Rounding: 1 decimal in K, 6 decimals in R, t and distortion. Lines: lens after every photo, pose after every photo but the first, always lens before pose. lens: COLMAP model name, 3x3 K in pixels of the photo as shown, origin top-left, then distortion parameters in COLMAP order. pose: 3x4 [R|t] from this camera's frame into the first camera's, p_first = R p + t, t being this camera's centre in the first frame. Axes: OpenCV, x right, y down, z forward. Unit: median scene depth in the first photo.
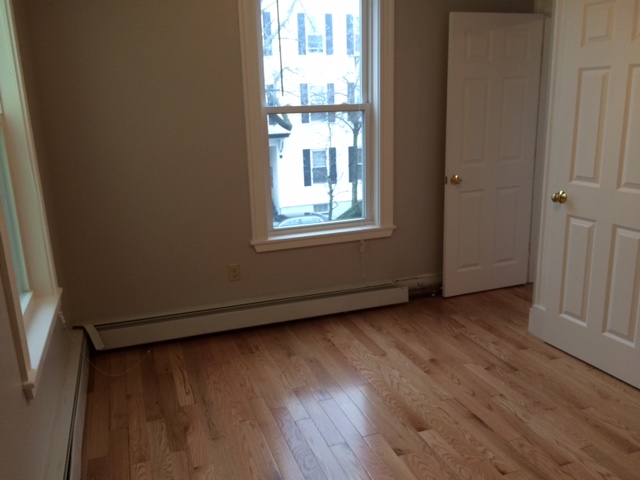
lens RADIAL K [[546.2, 0, 320.5], [0, 546.2, 242.2], [0, 0, 1]] dist [0.029817, -0.046003]
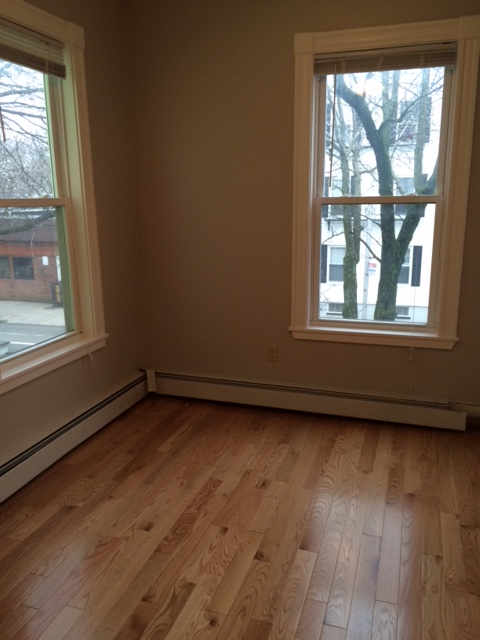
lens RADIAL K [[546.2, 0, 239.6], [0, 546.2, 322.6], [0, 0, 1]] dist [0.029817, -0.046003]
pose [[0.783449, 0.159686, -0.600589, 0.444756], [-0.165441, 0.985141, 0.046119, -0.044117], [0.599030, 0.063230, 0.798226, 0.127153]]
